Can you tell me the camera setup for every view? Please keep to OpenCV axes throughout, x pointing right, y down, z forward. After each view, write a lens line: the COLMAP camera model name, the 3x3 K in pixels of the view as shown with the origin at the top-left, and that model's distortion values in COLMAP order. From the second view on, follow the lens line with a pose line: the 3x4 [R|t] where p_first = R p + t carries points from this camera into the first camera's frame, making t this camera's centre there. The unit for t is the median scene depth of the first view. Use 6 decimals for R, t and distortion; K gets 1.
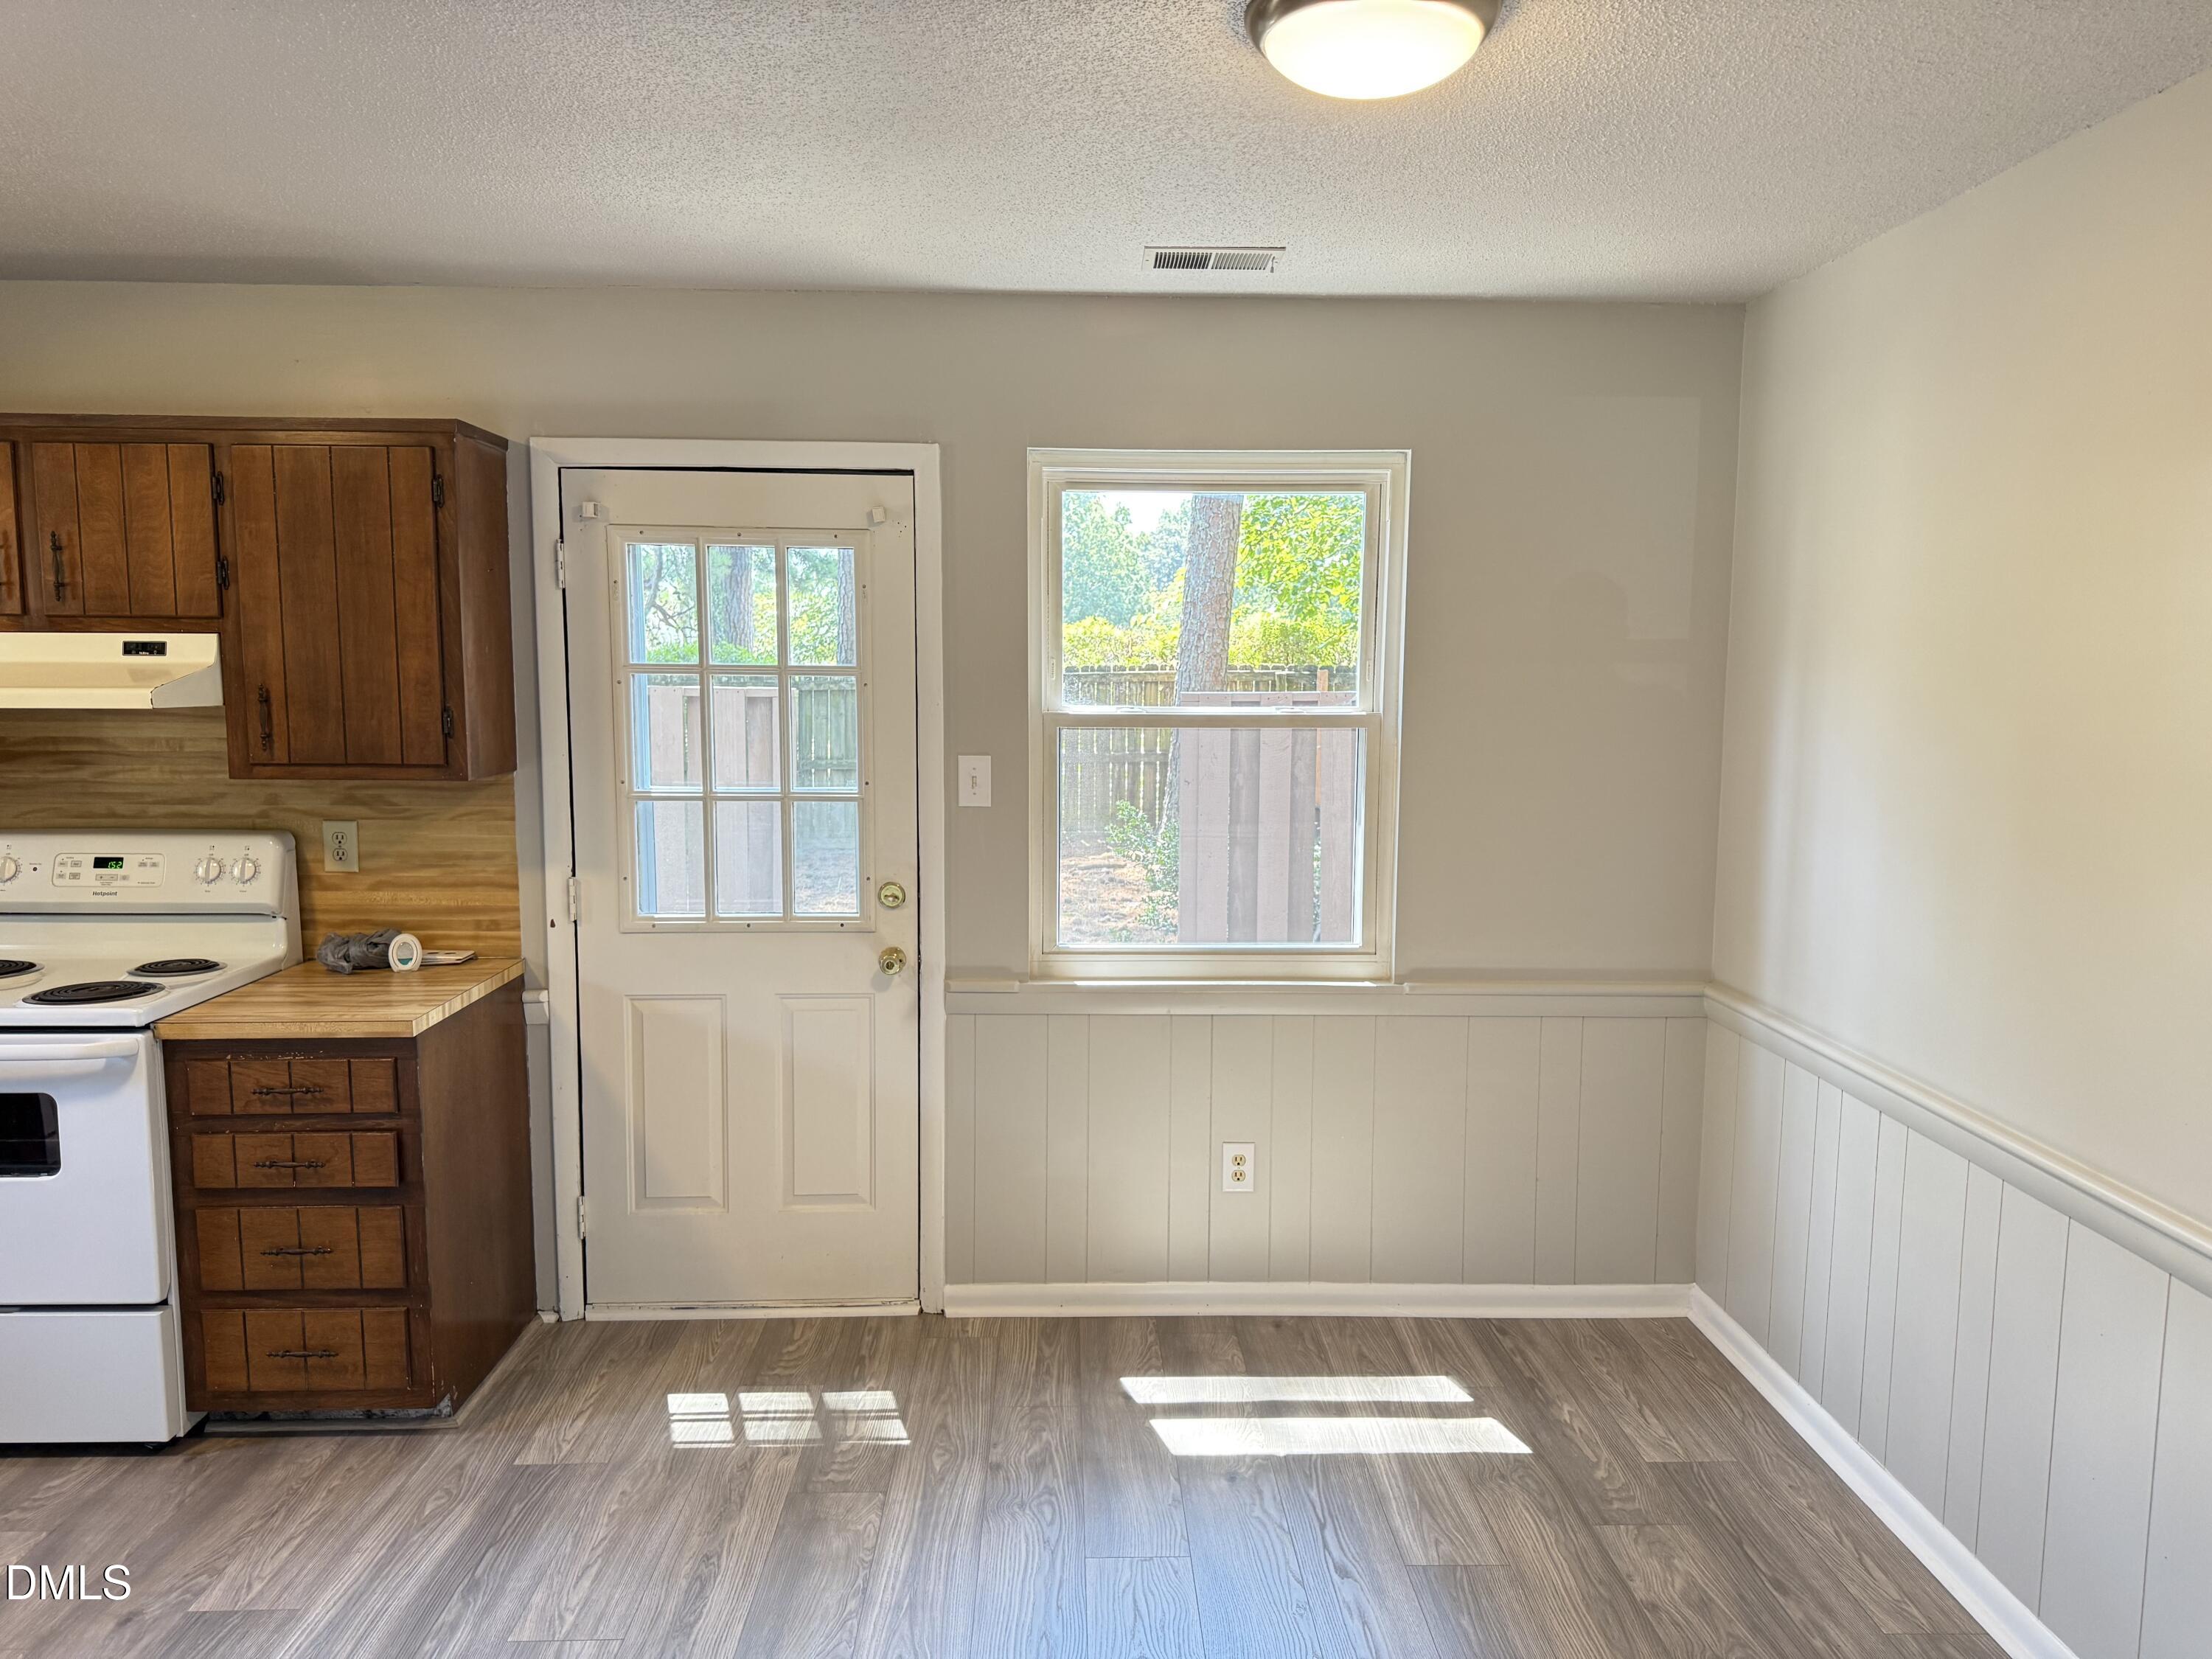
lens RADIAL K [[1566.0, 0, 1109.6], [0, 1566.0, 828.4], [0, 0, 1]] dist [0.045276, -0.039174]
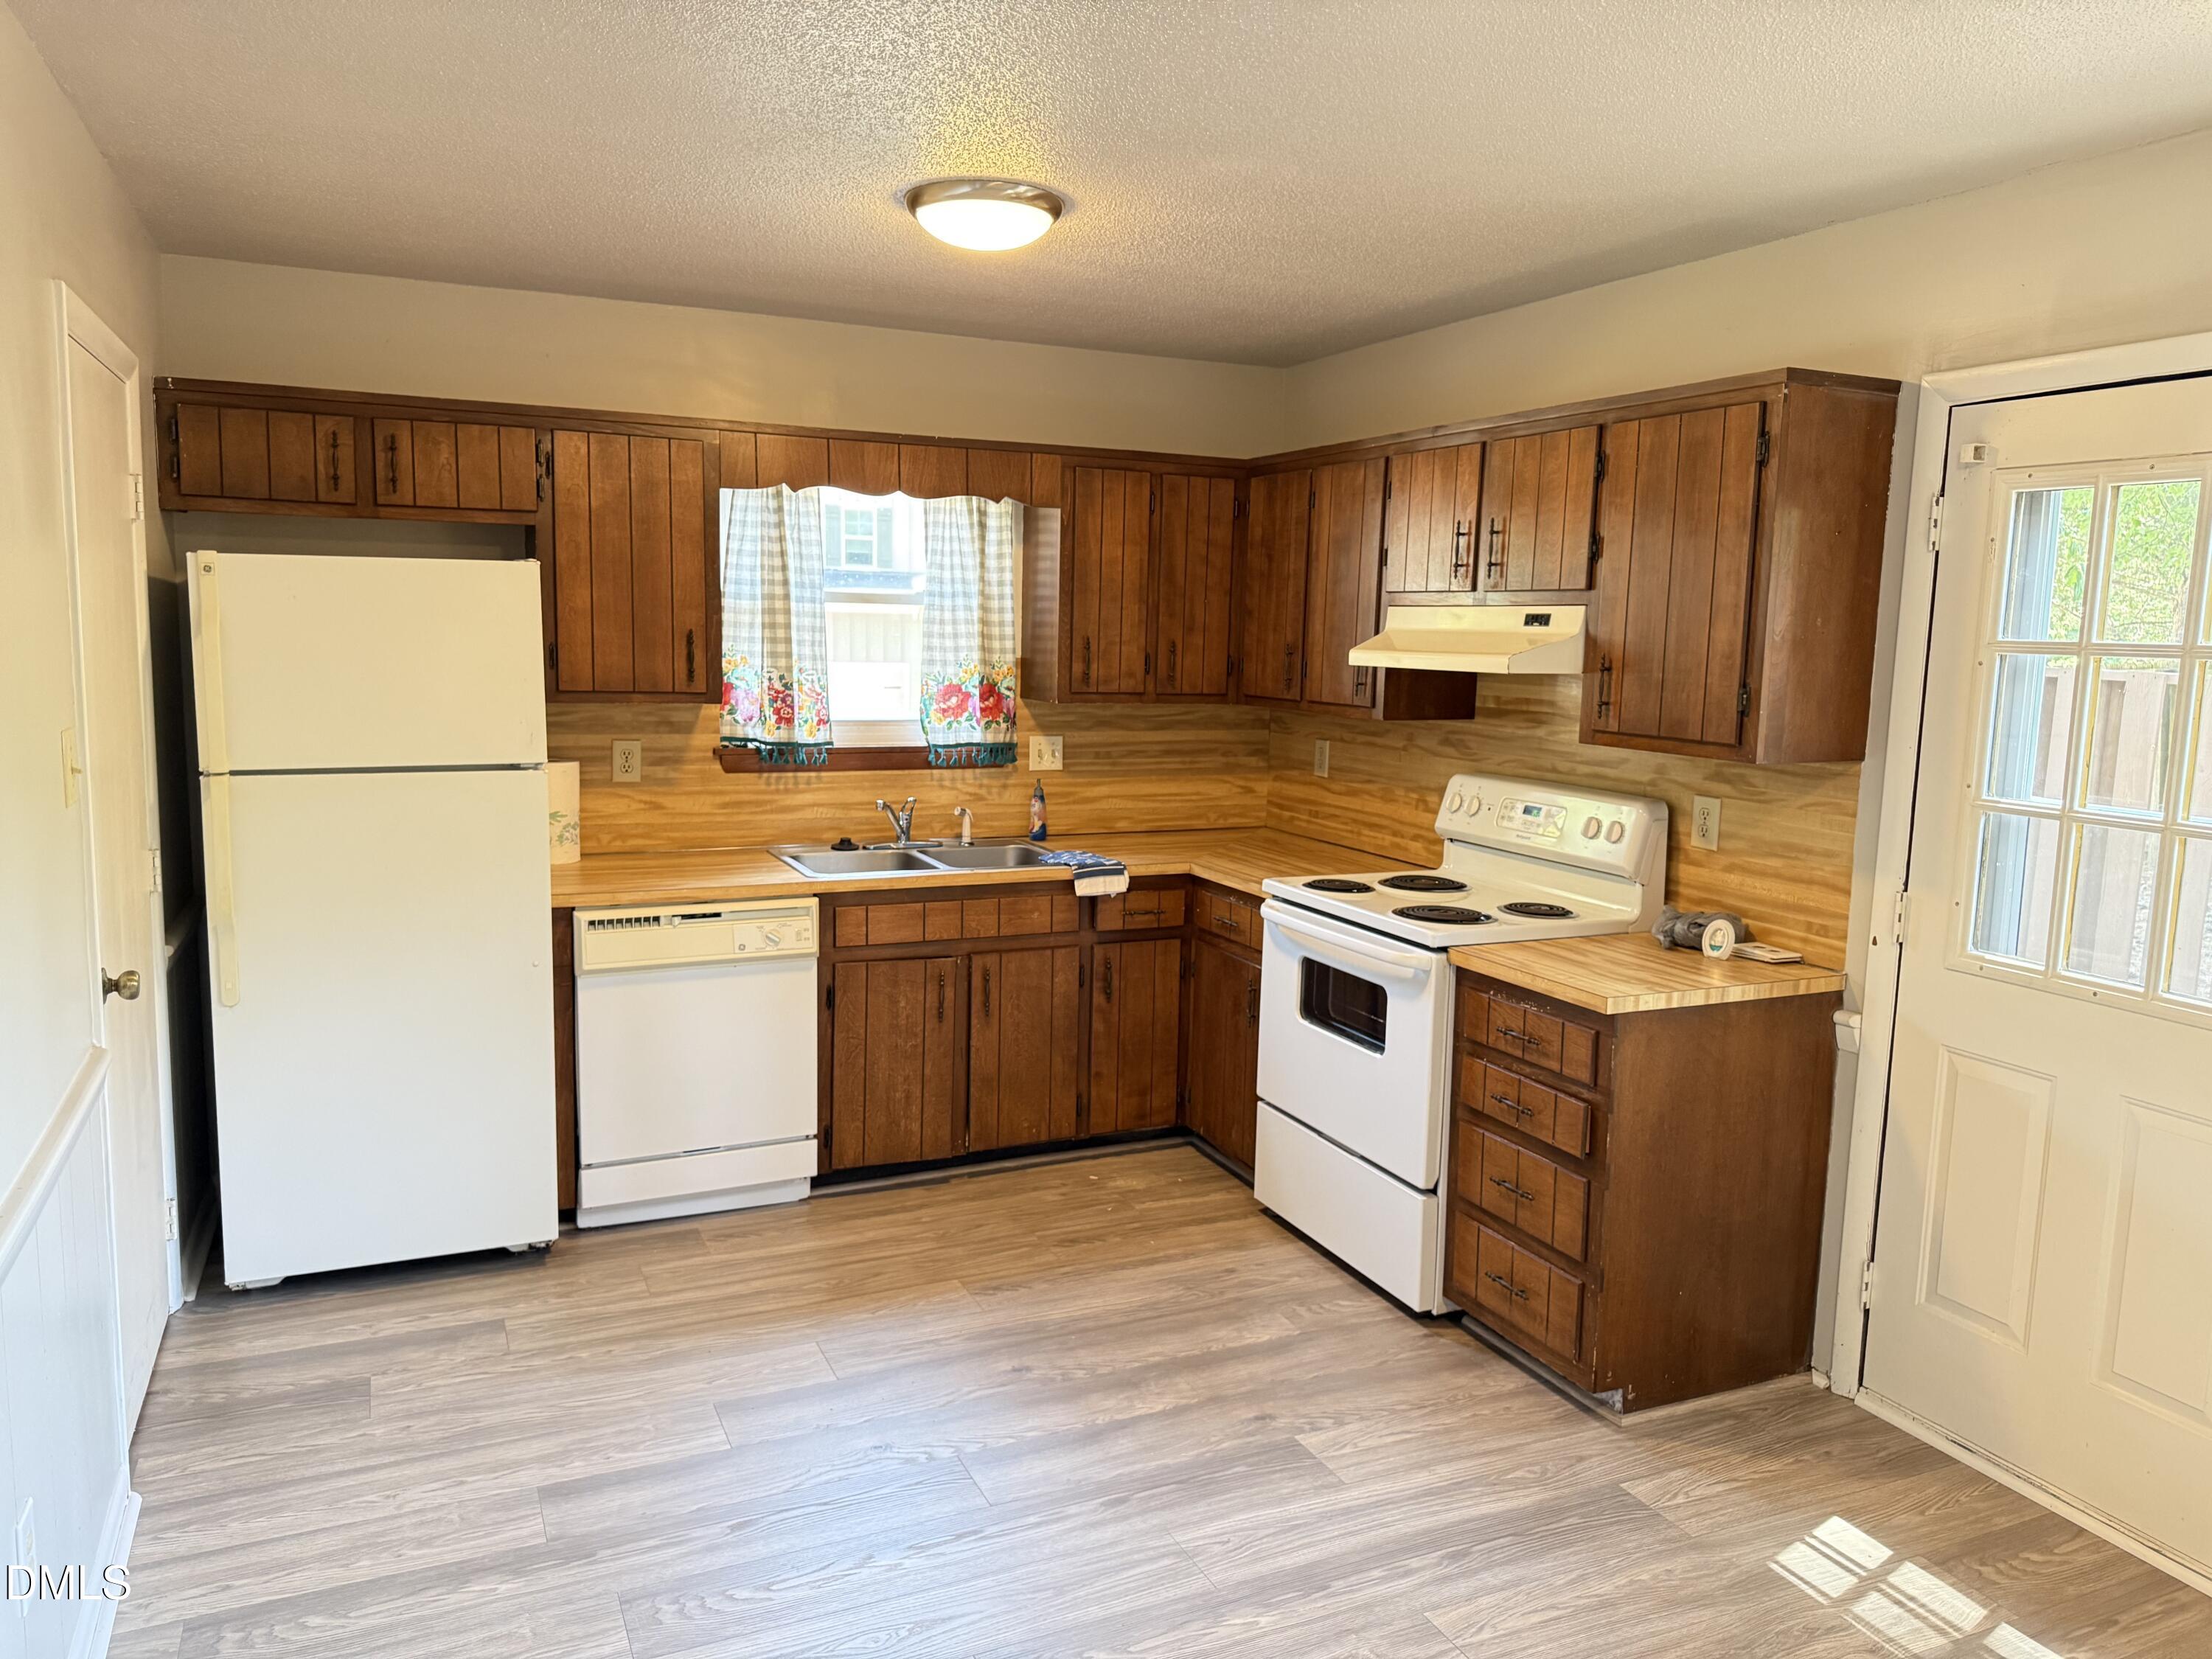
lens RADIAL K [[1566.0, 0, 1109.6], [0, 1566.0, 828.4], [0, 0, 1]] dist [0.045276, -0.039174]
pose [[0.405647, 0.125454, -0.905379, 0.269703], [-0.122575, 0.989055, 0.082130, -0.021642], [0.905773, 0.077661, 0.416585, 0.269270]]
